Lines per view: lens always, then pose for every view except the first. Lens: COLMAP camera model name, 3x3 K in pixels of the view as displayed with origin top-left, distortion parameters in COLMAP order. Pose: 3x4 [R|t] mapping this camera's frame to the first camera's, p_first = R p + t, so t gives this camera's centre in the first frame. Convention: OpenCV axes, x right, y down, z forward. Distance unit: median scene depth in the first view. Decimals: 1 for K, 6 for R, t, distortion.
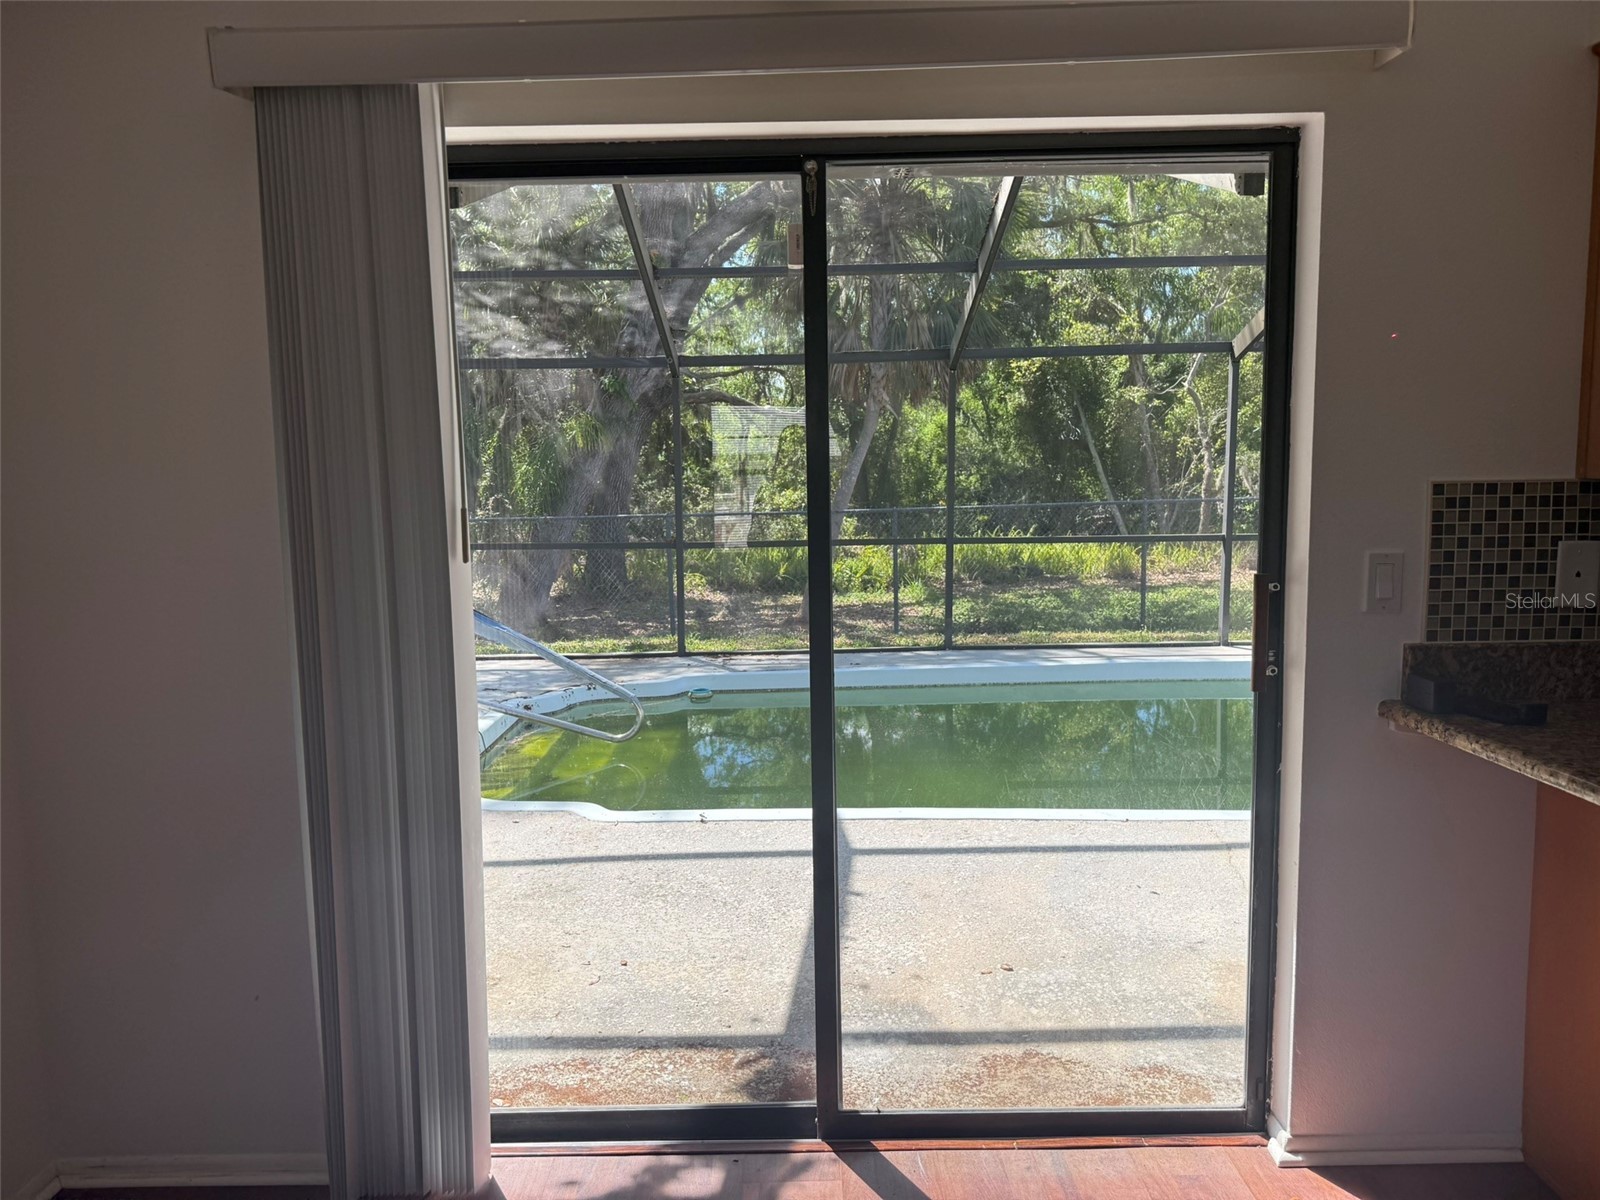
lens RADIAL K [[1125.7, 0, 789.3], [0, 1125.7, 595.7], [0, 0, 1]] dist [0.138229, -0.143585]
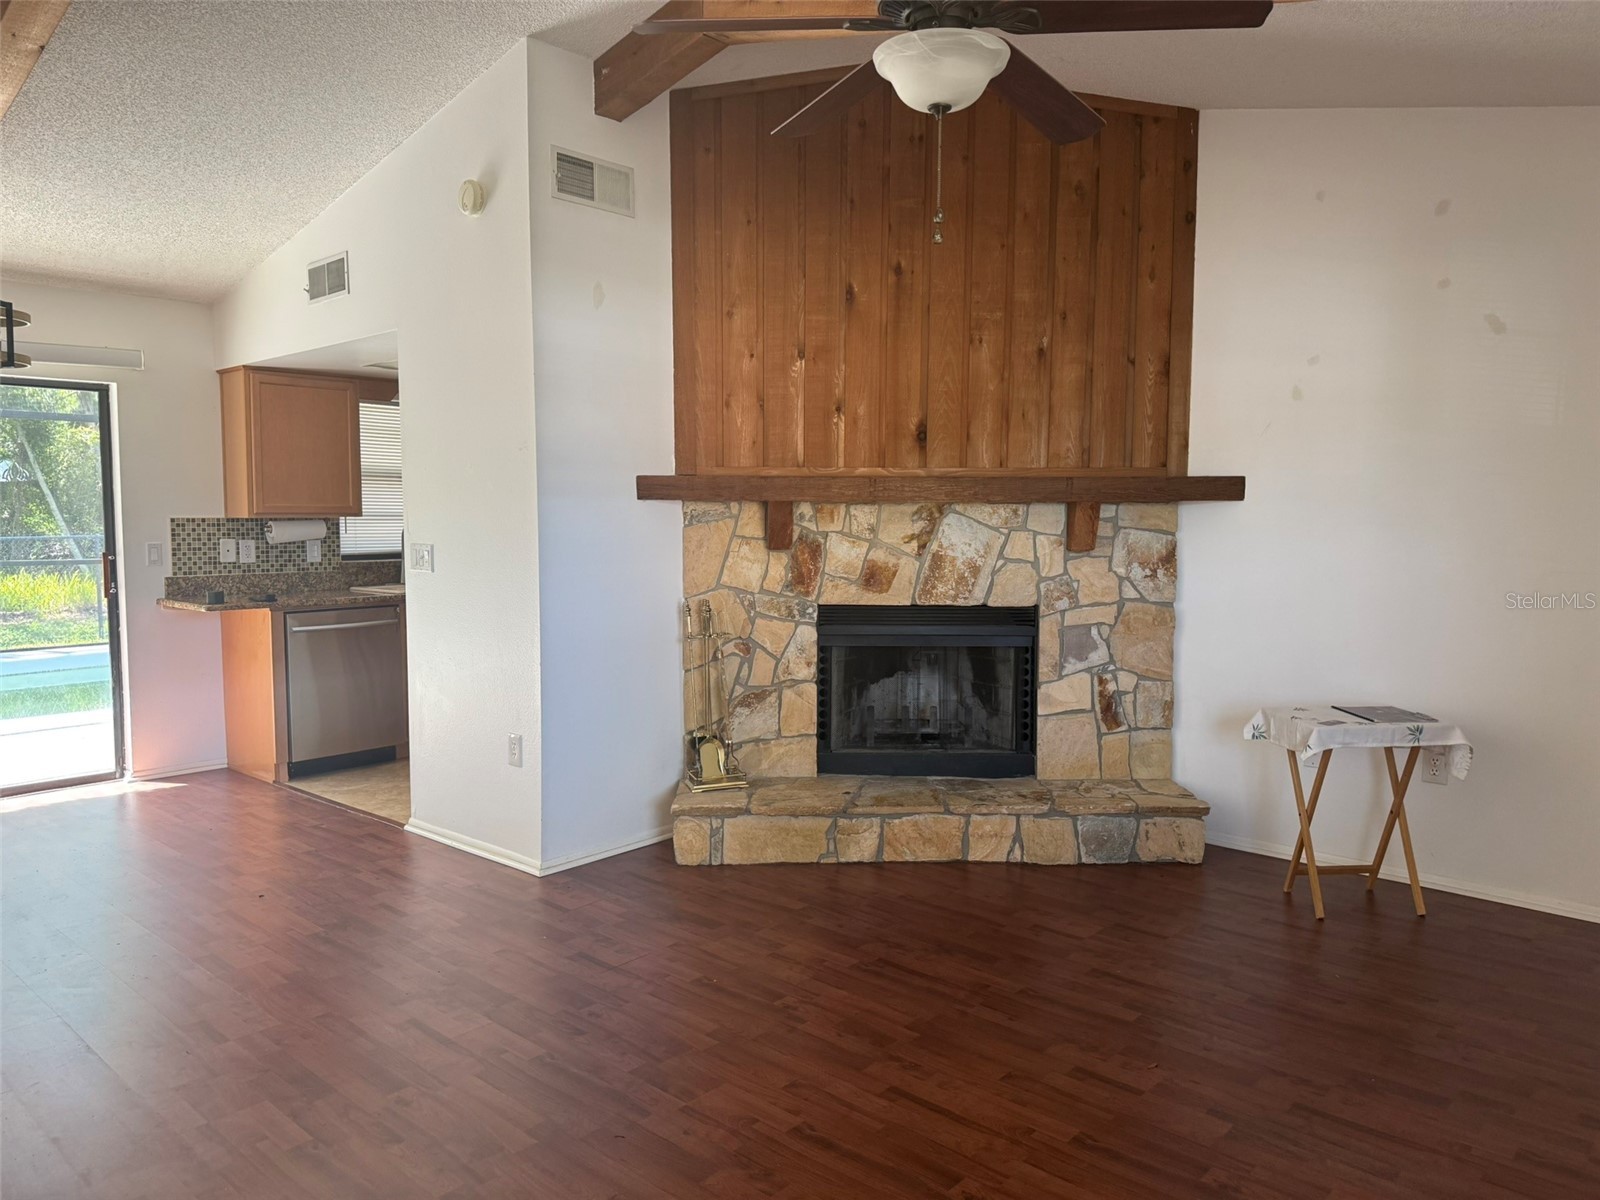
lens RADIAL K [[1127.2, 0, 800.0], [0, 1127.2, 600.0], [0, 0, 1]] dist [0.129366, -0.186390]
pose [[0.670544, -0.041881, 0.740686, -0.382527], [0.065195, 0.997869, -0.002598, 0.161401], [-0.738999, 0.050031, 0.671846, -1.547751]]
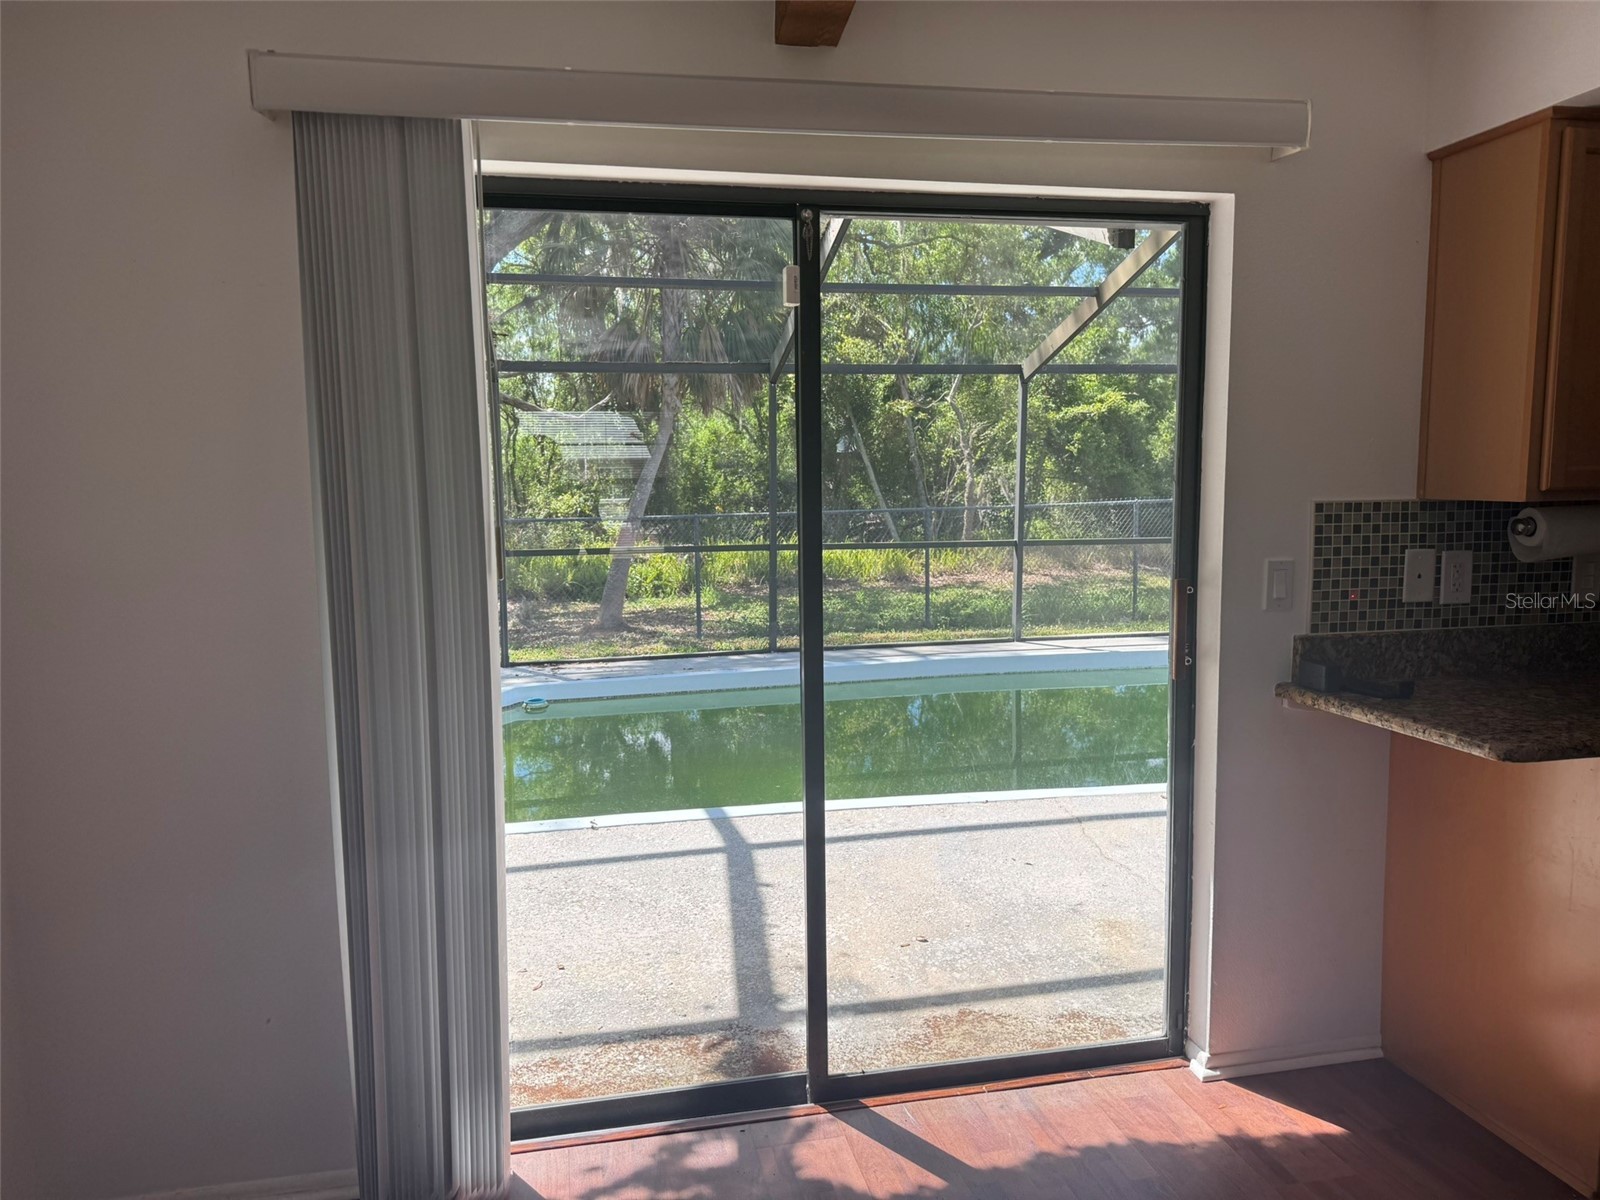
lens RADIAL K [[1125.7, 0, 789.3], [0, 1125.7, 595.7], [0, 0, 1]] dist [0.138229, -0.143585]
pose [[0.978411, -0.016543, 0.206007, -0.187192], [0.017383, 0.999846, -0.002266, -0.005178], [-0.205938, 0.005798, 0.978548, -0.054339]]
